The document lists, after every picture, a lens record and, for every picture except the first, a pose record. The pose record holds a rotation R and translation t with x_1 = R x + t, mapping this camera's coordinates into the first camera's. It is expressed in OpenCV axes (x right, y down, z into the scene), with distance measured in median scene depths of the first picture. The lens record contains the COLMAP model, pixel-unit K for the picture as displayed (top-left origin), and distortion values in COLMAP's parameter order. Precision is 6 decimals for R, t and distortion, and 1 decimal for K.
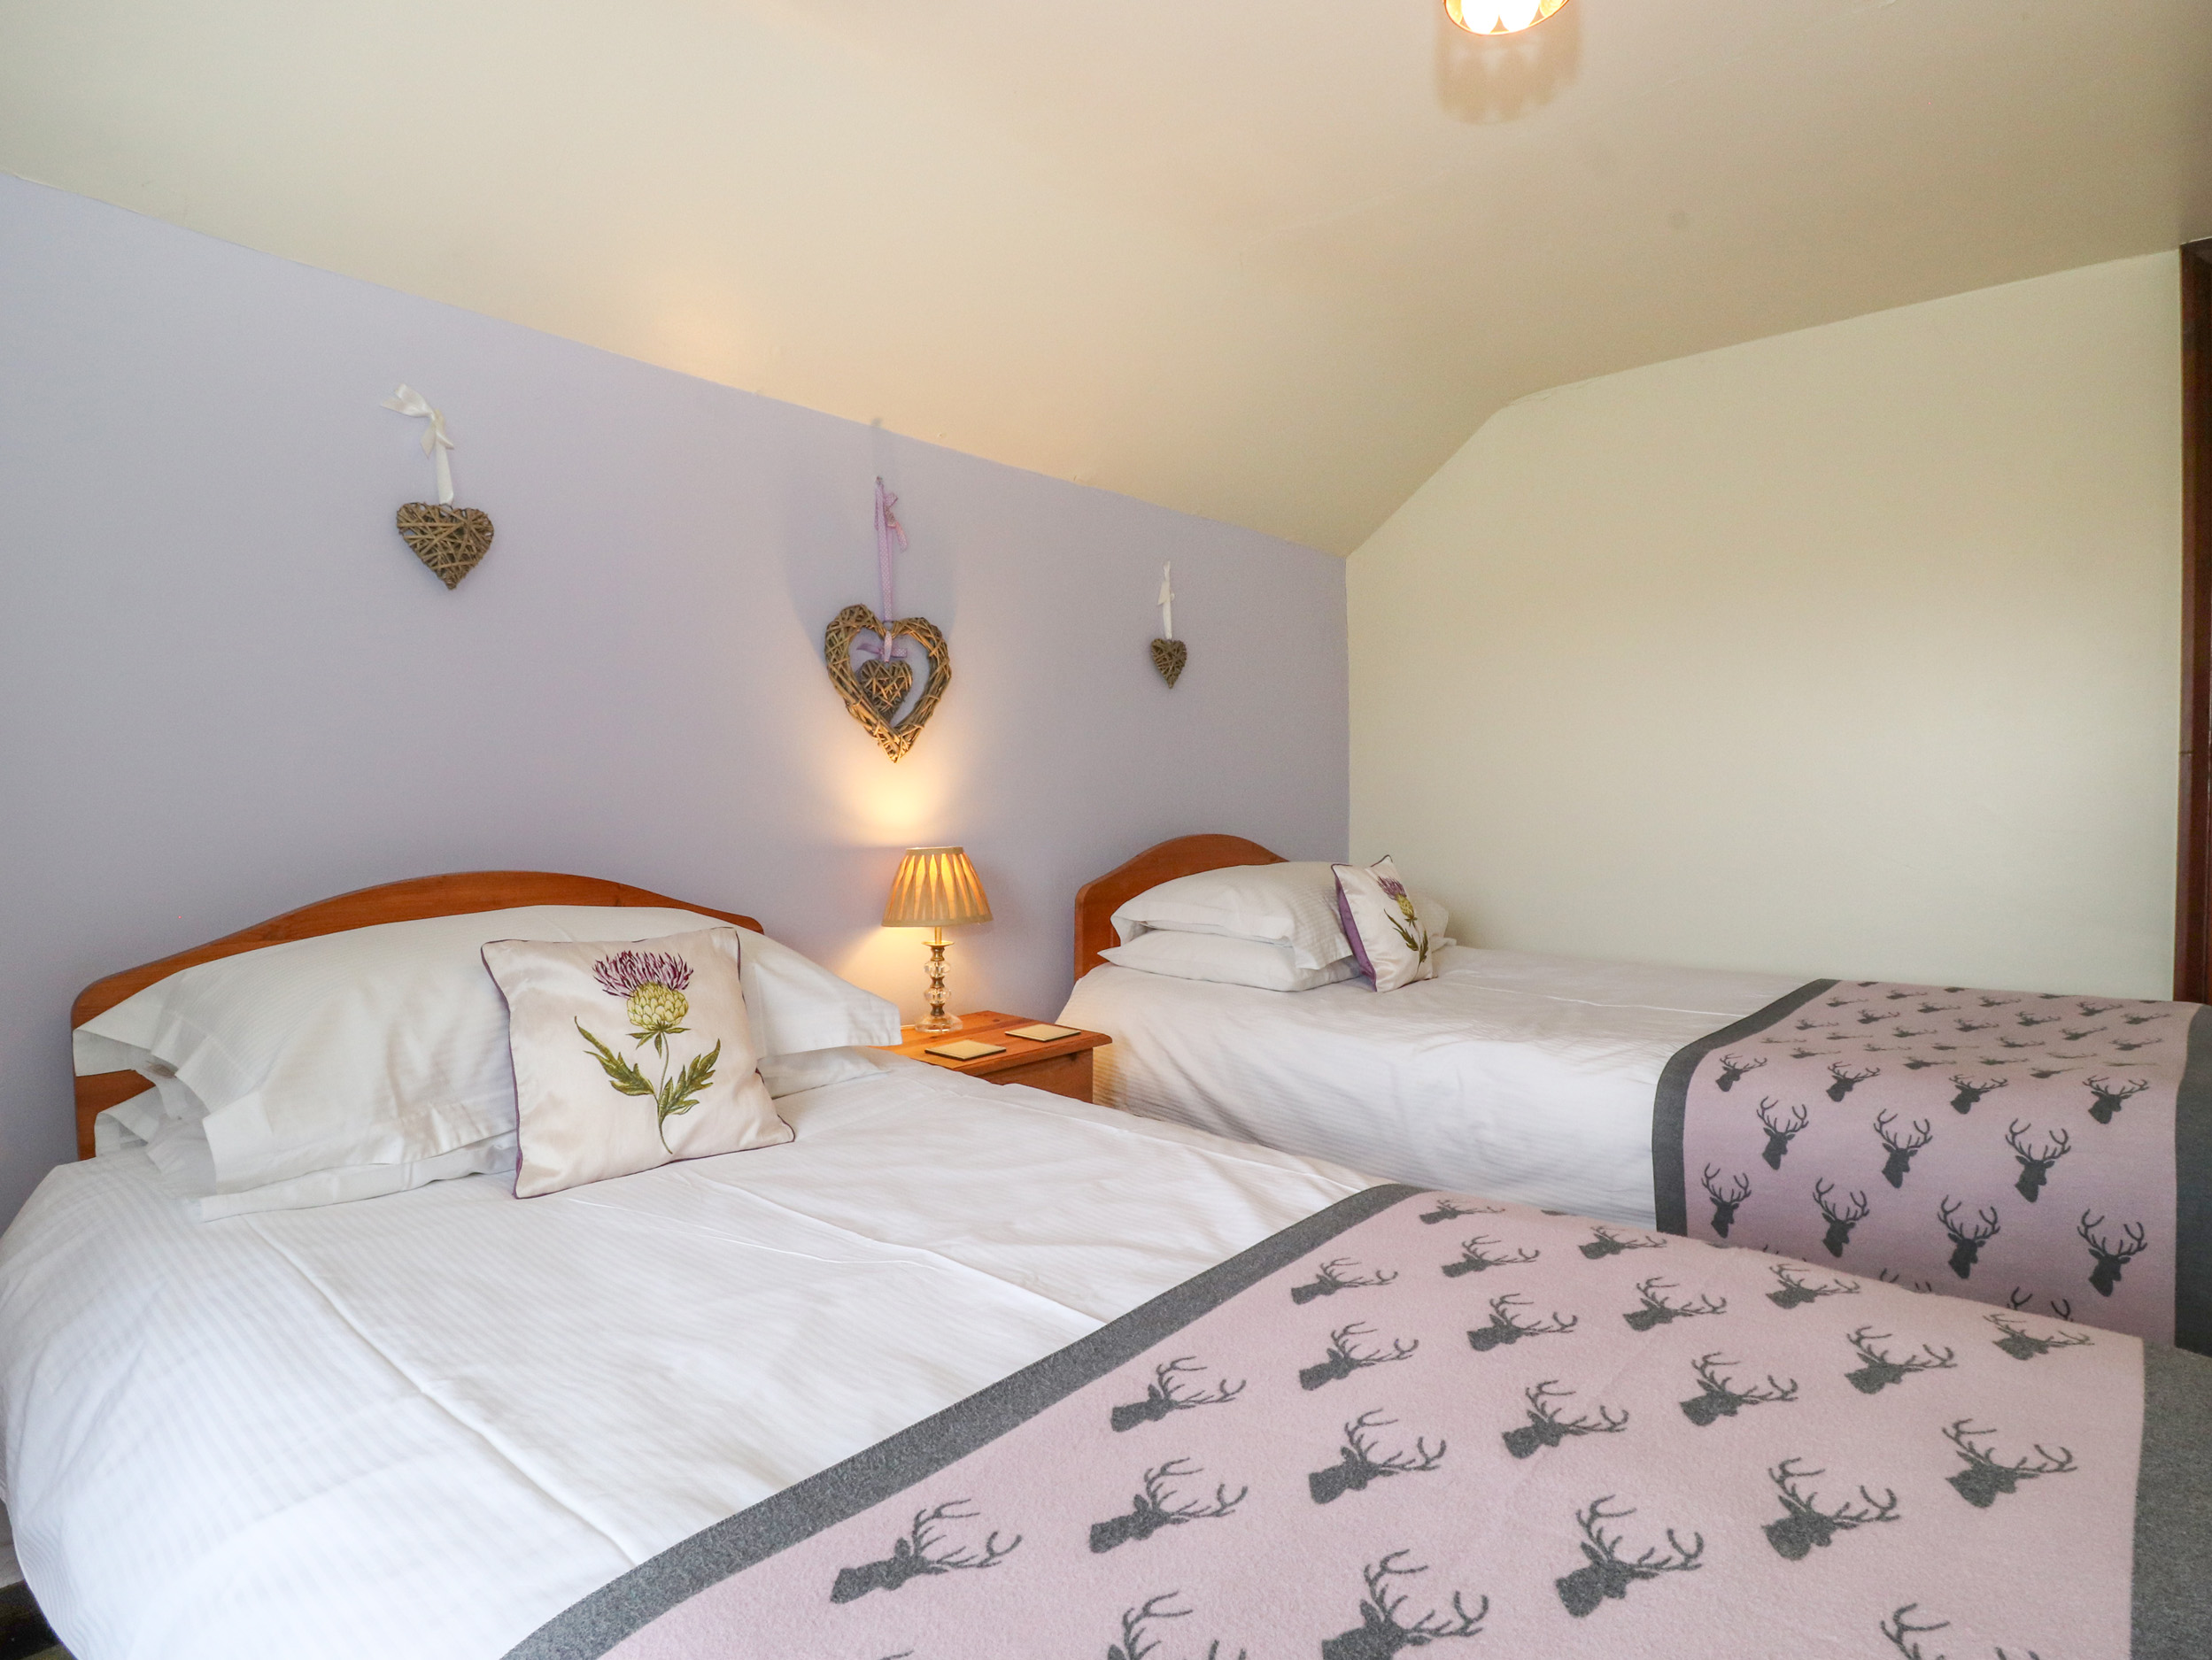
lens RADIAL K [[1195.0, 0, 1102.2], [0, 1195.0, 808.6], [0, 0, 1]] dist [0.003231, -0.014594]
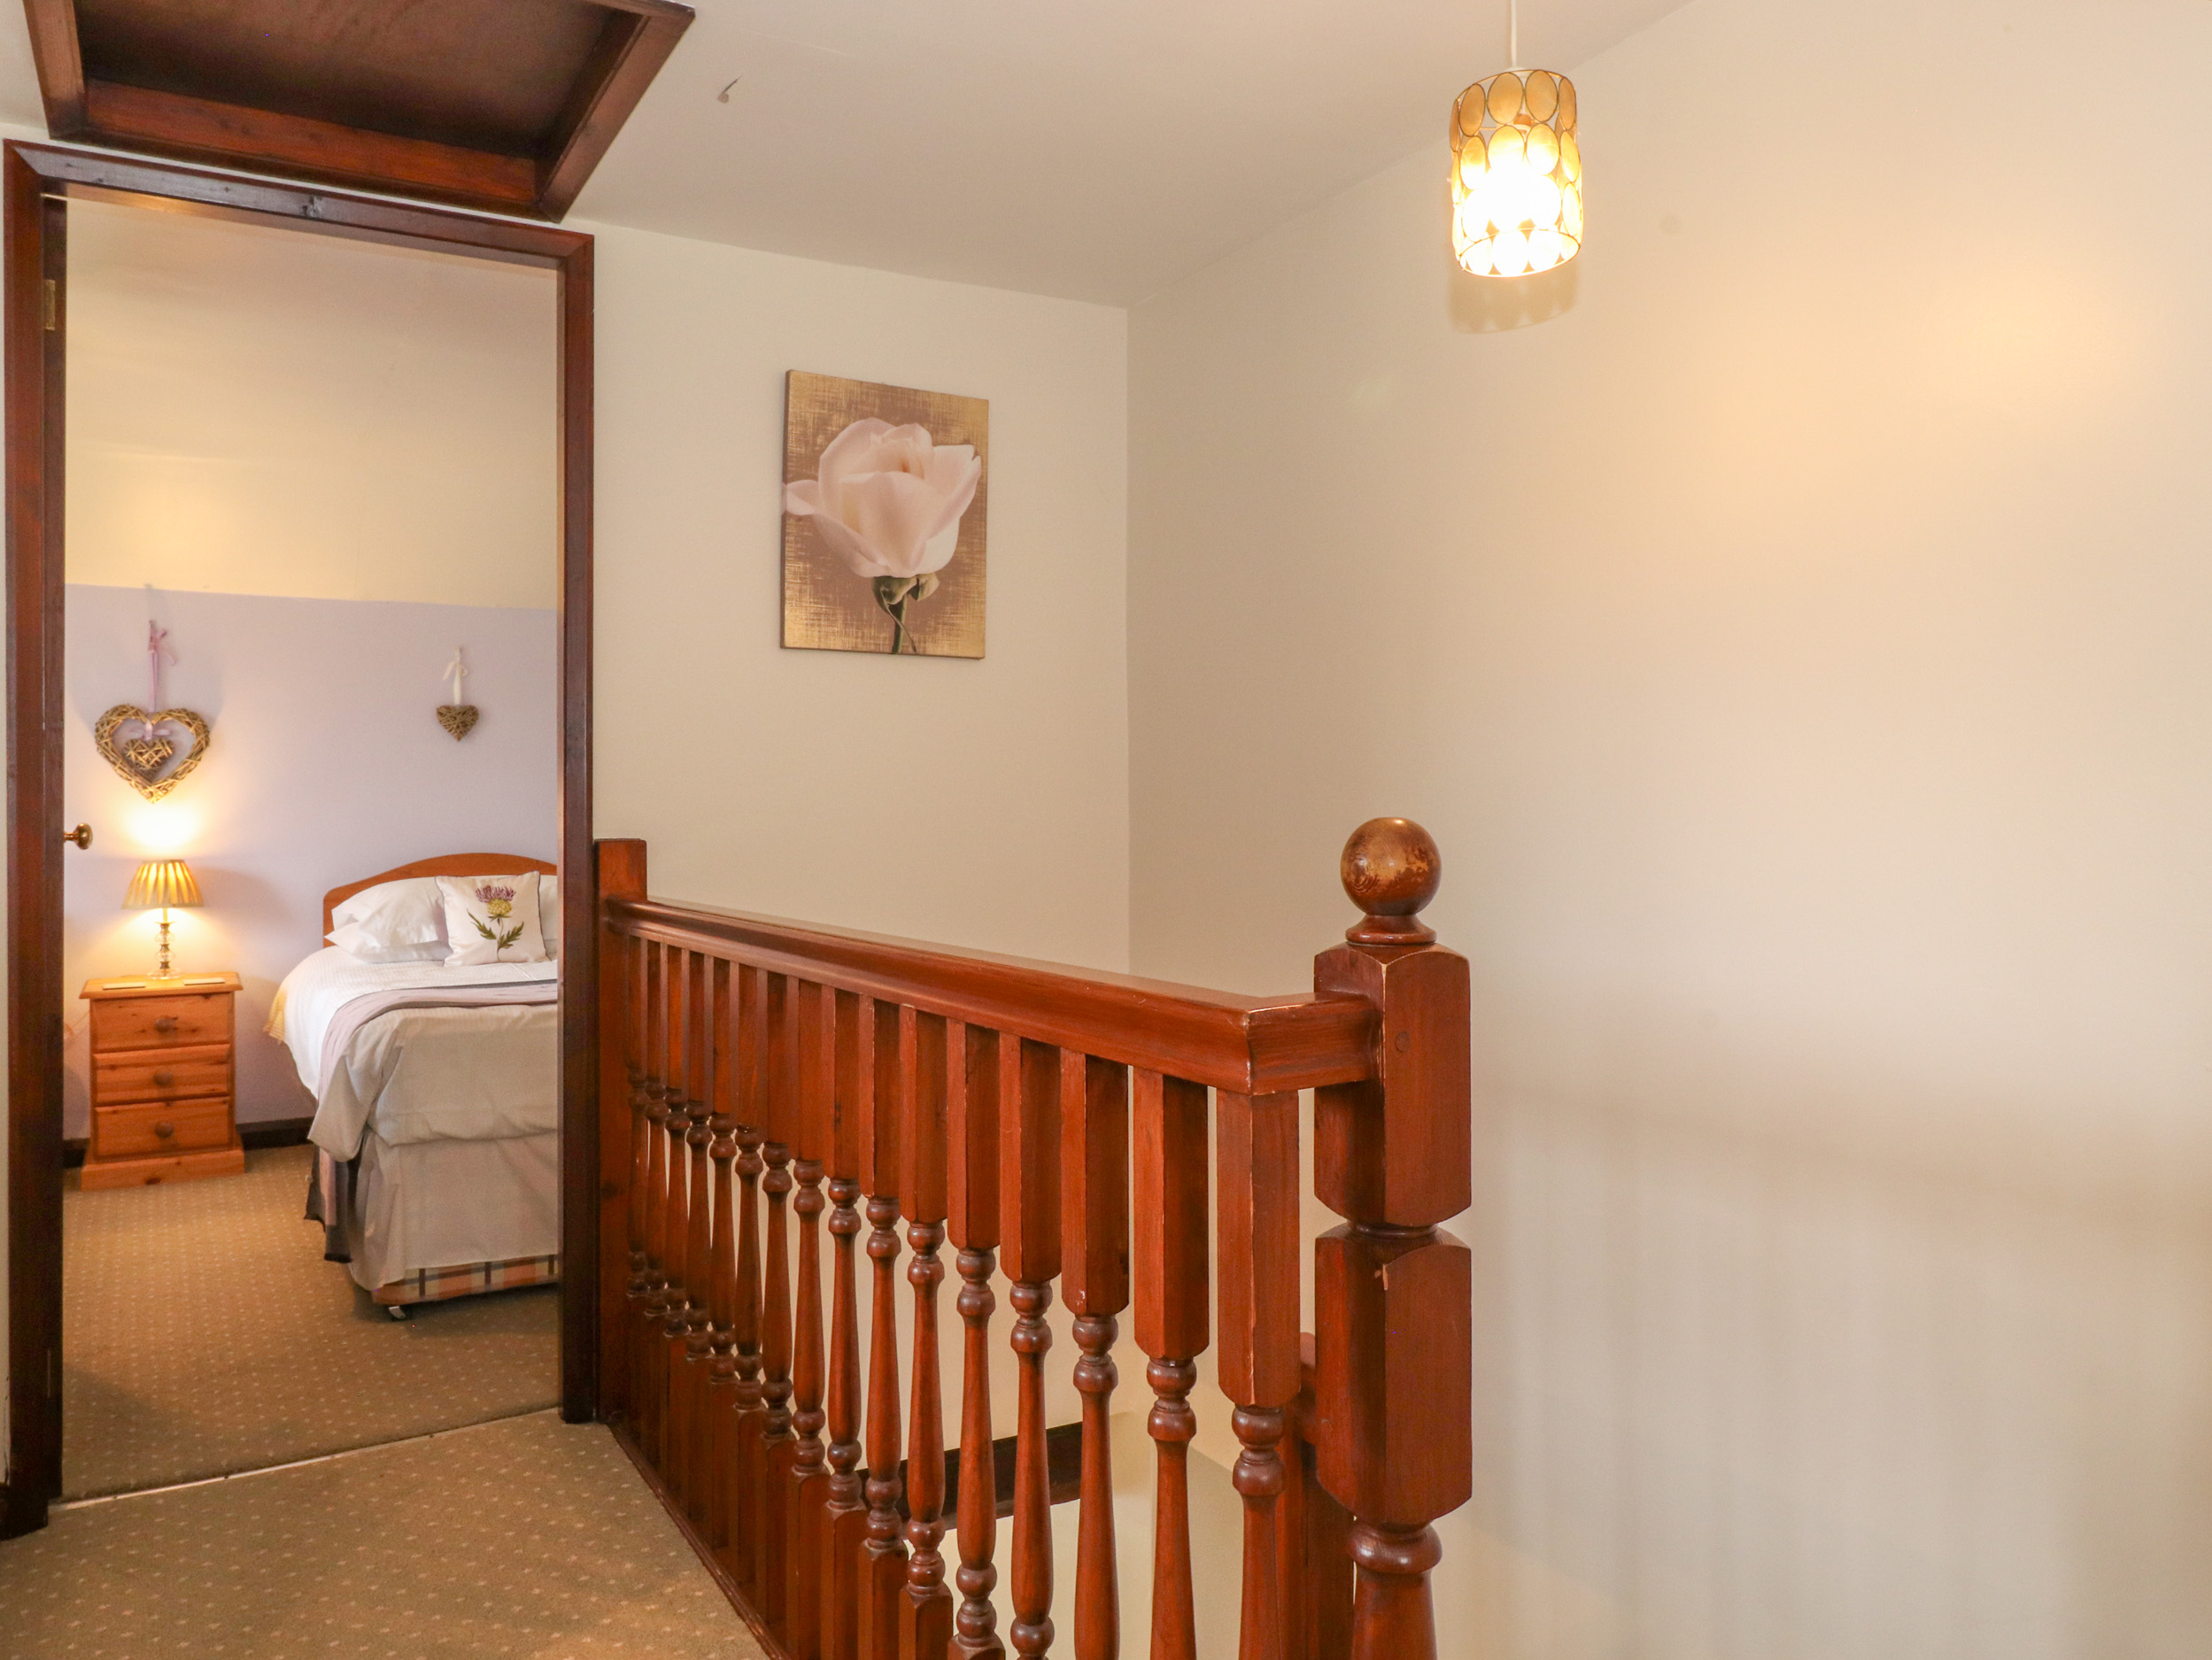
lens RADIAL K [[1609.1, 0, 1090.4], [0, 1609.1, 780.9], [0, 0, 1]] dist [0.013952, -0.001667]
pose [[0.948383, -0.001188, -0.317124, 1.683209], [-0.005937, 0.999751, -0.021498, -0.031640], [0.317071, 0.022271, 0.948140, -0.608798]]
